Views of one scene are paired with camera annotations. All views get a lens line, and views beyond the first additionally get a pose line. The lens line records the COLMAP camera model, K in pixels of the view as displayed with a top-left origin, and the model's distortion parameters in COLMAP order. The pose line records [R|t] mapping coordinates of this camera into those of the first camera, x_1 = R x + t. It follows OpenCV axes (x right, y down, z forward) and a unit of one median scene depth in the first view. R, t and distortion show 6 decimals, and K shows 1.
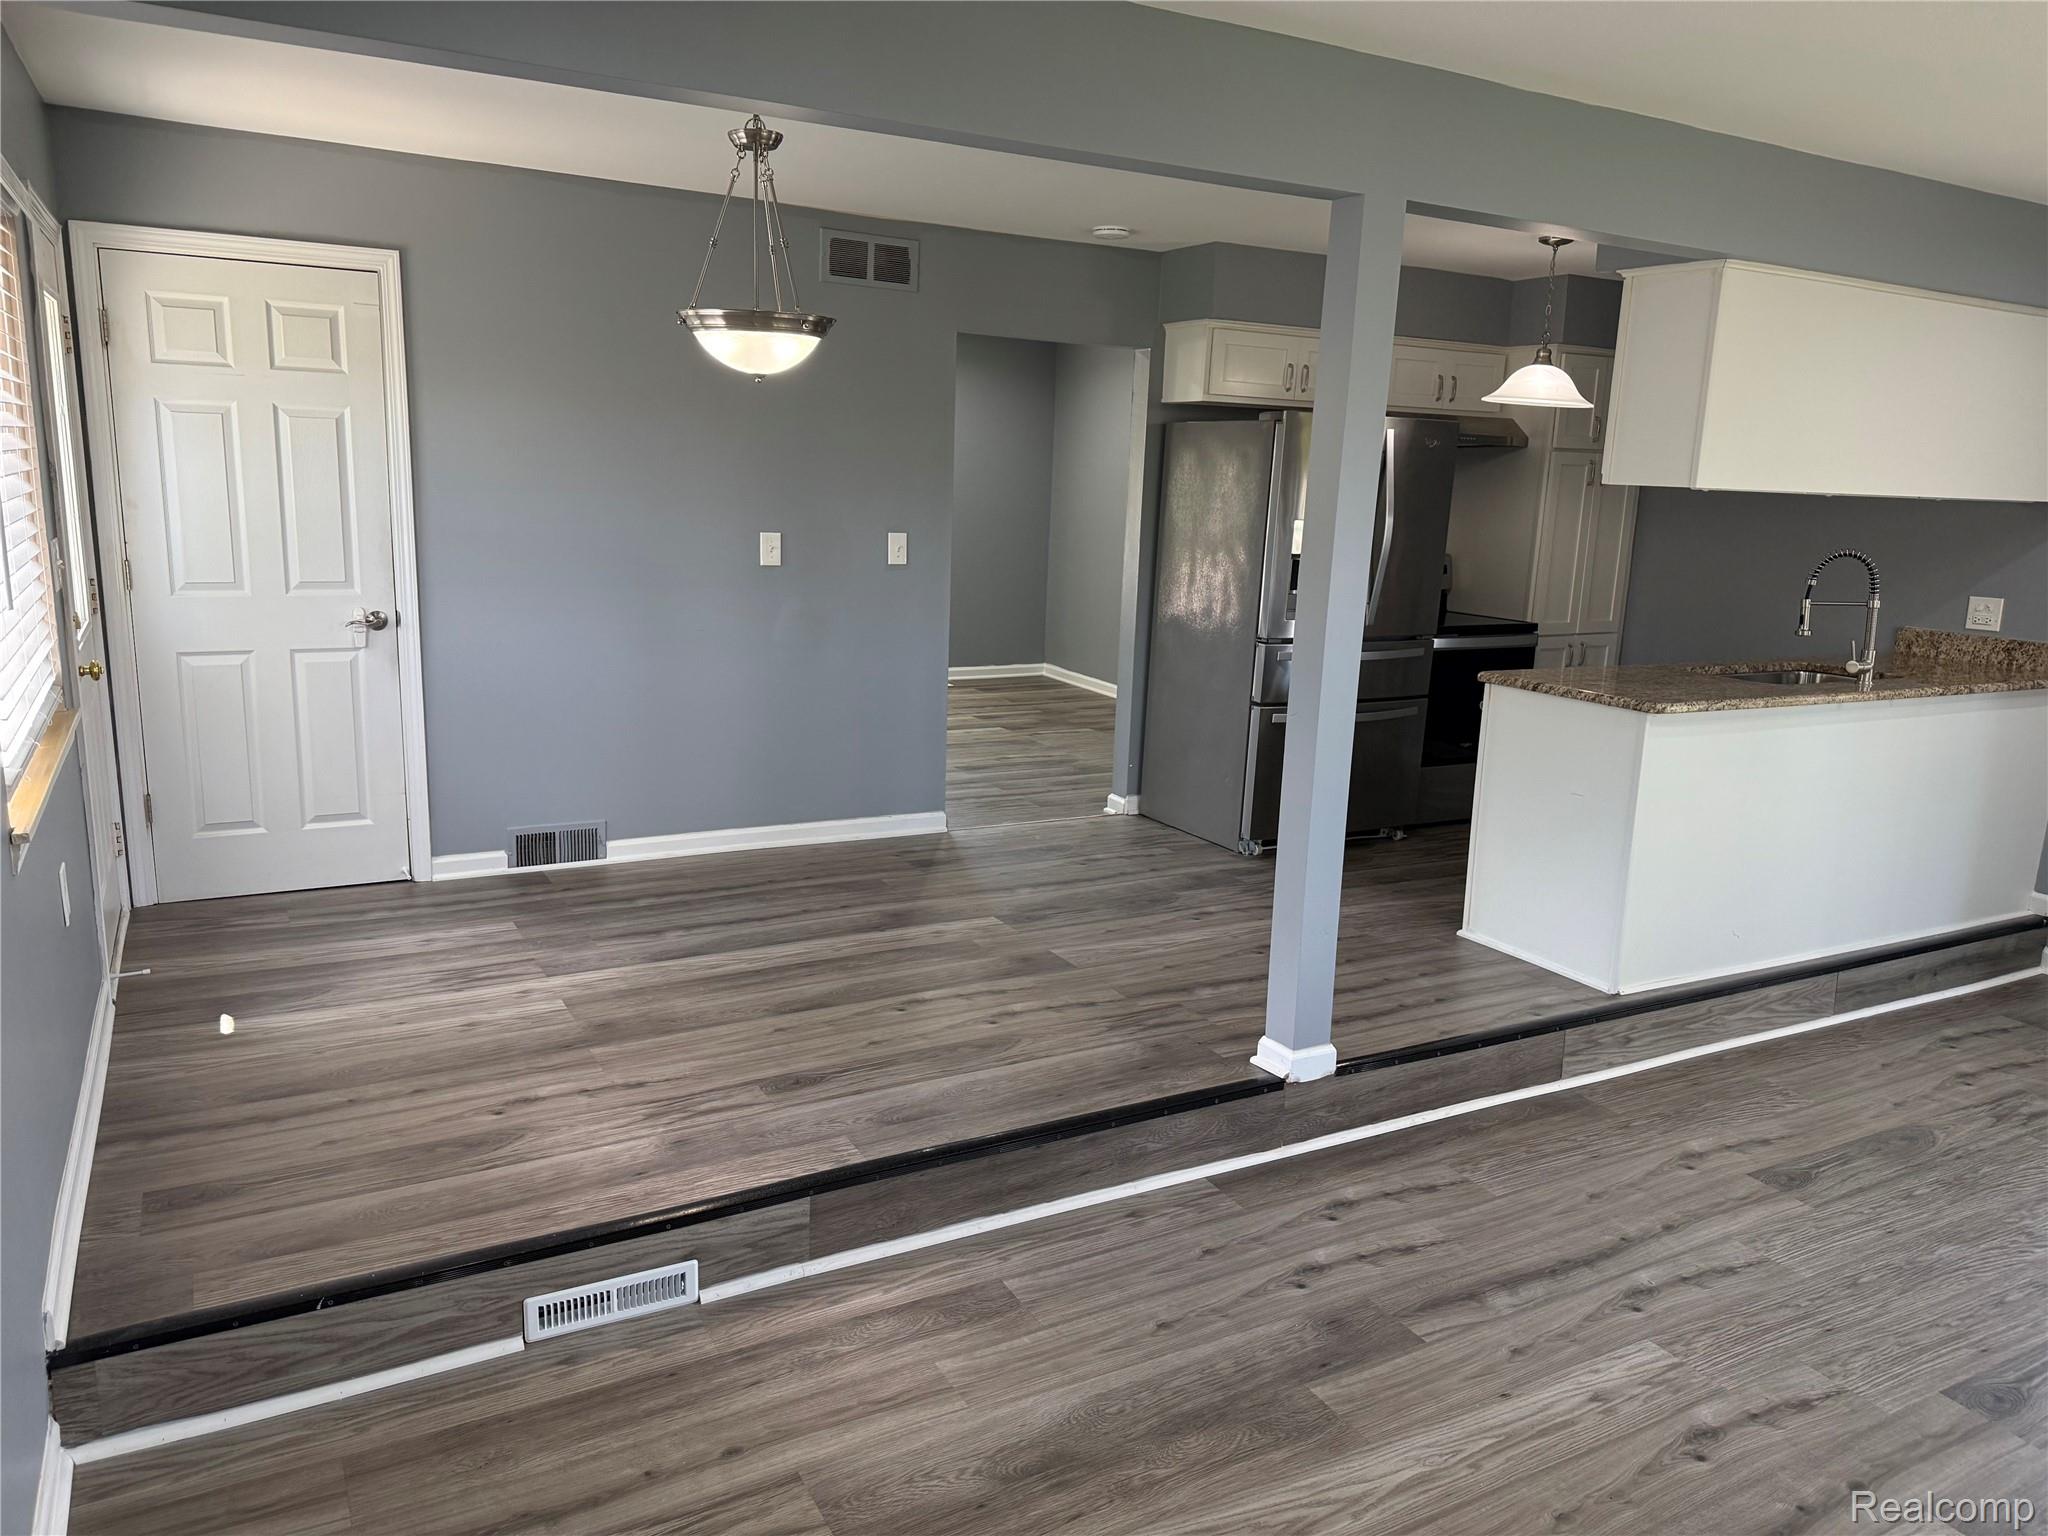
lens RADIAL K [[1440.9, 0, 1022.1], [0, 1440.9, 756.0], [0, 0, 1]] dist [0.071392, -0.093267]
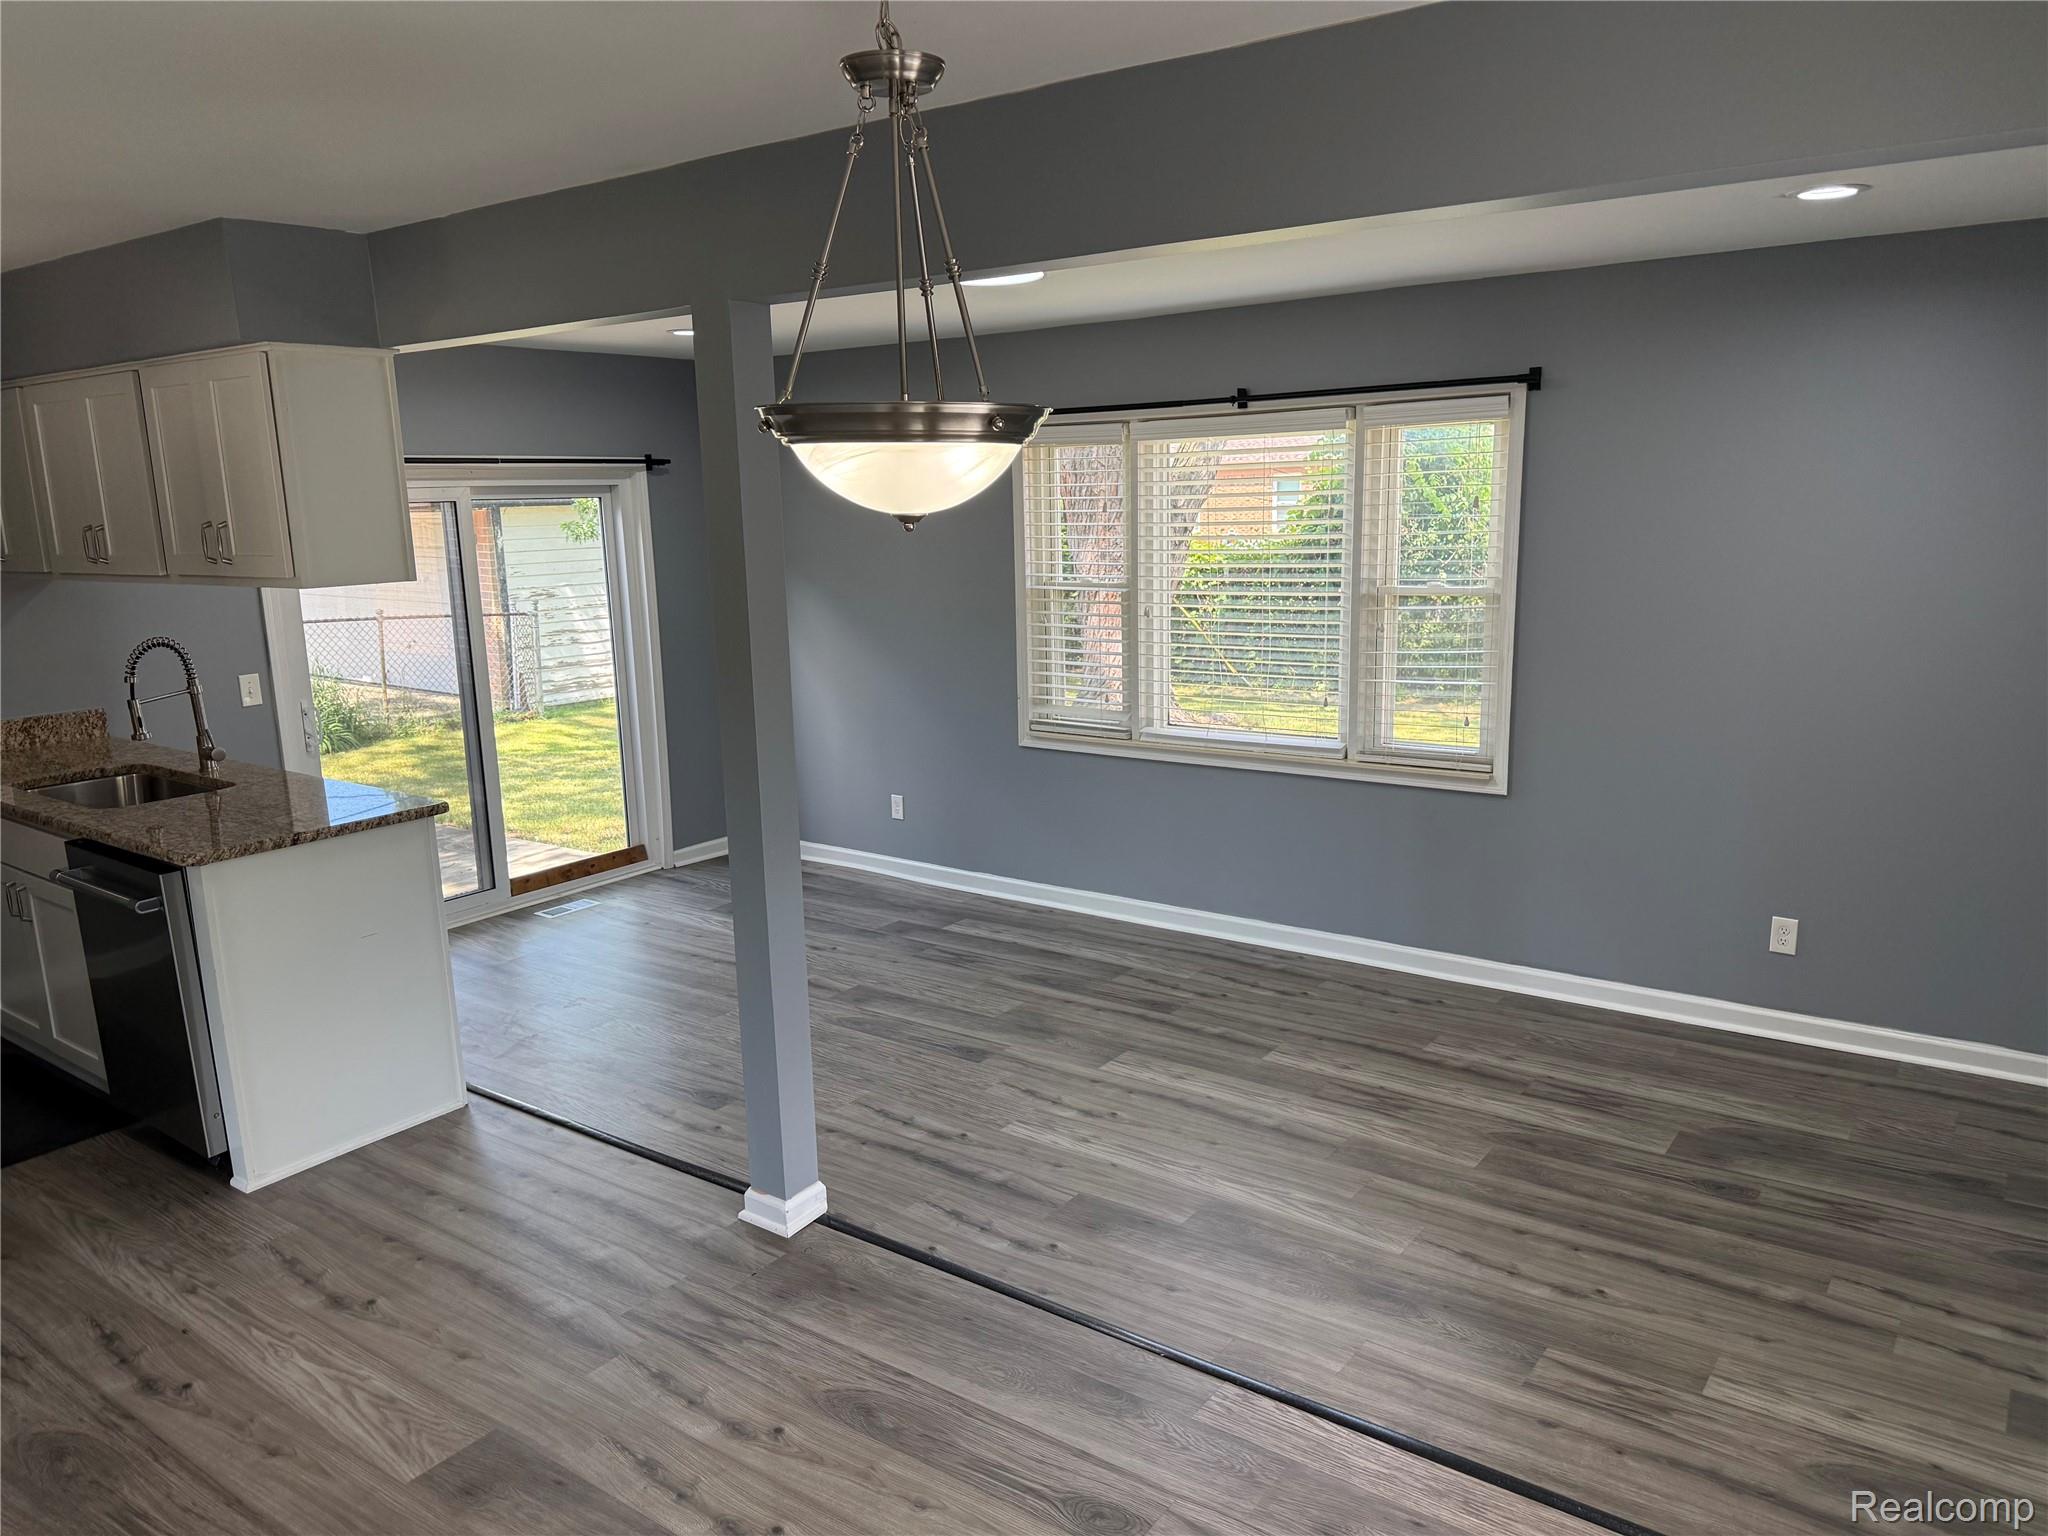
lens RADIAL K [[1440.9, 0, 1026.5], [0, 1440.9, 762.1], [0, 0, 1]] dist [0.071392, -0.093267]
pose [[-0.422197, -0.197880, 0.884643, -0.608923], [0.188555, 0.935370, 0.299215, -0.290949], [-0.886678, 0.293131, -0.357599, 1.038573]]
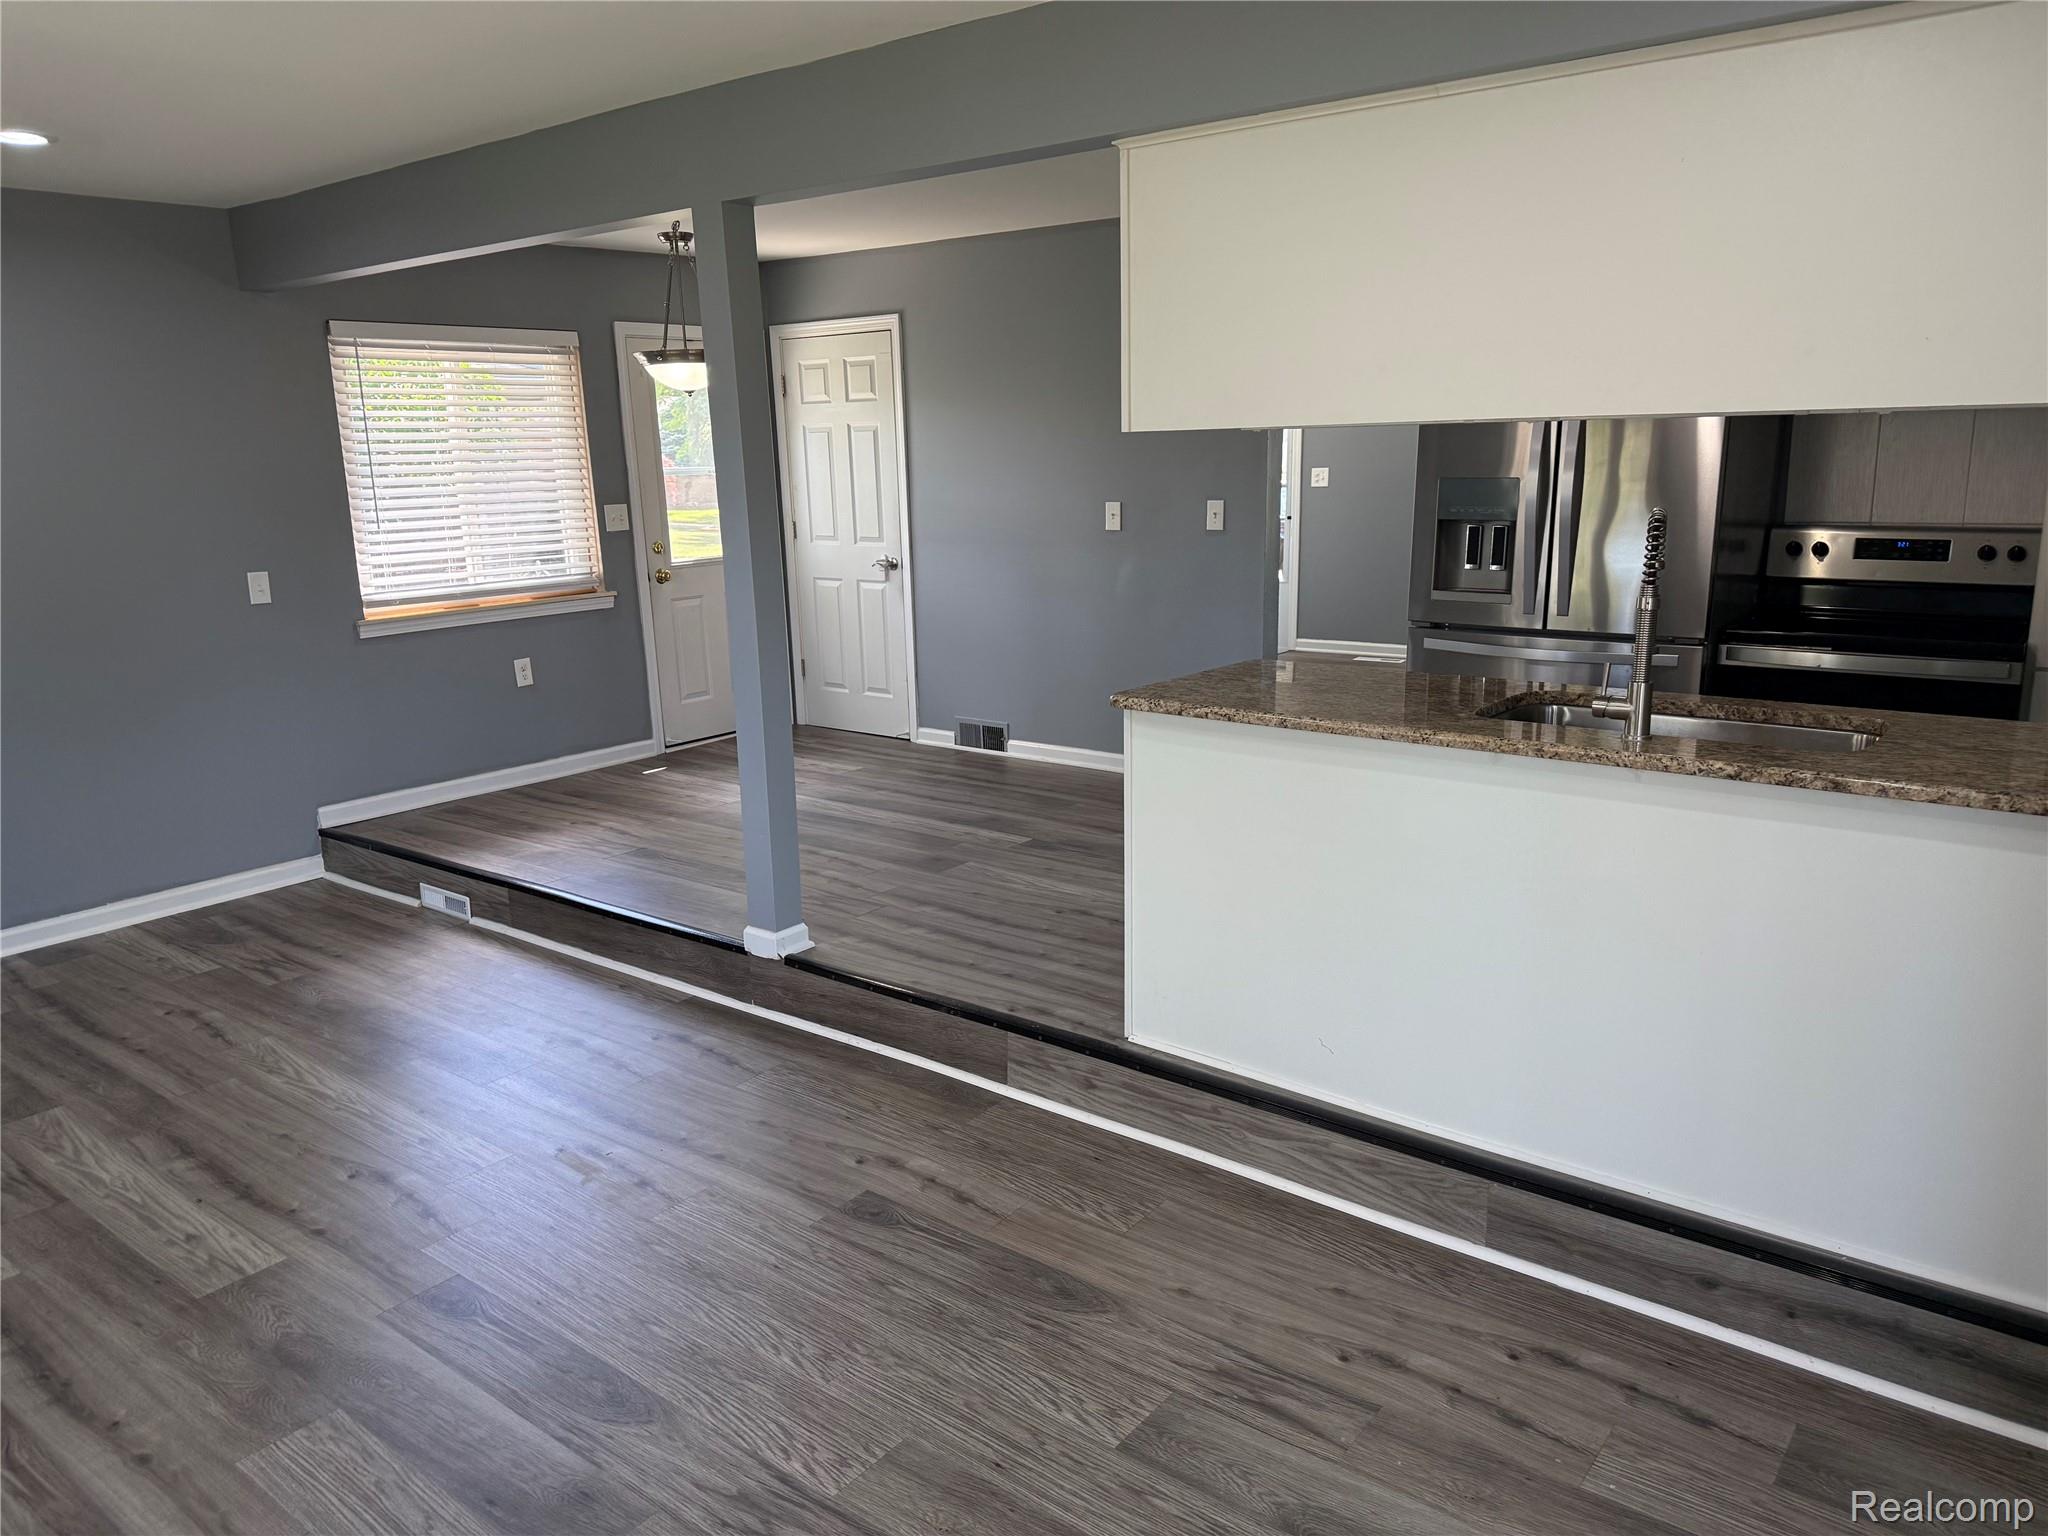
lens RADIAL K [[1440.9, 0, 995.7], [0, 1440.9, 768.4], [0, 0, 1]] dist [0.071392, -0.093267]
pose [[0.377680, 0.158049, -0.912348, 1.214862], [-0.143417, 0.983419, 0.110992, -0.078542], [0.914762, 0.088927, 0.394085, 0.640831]]
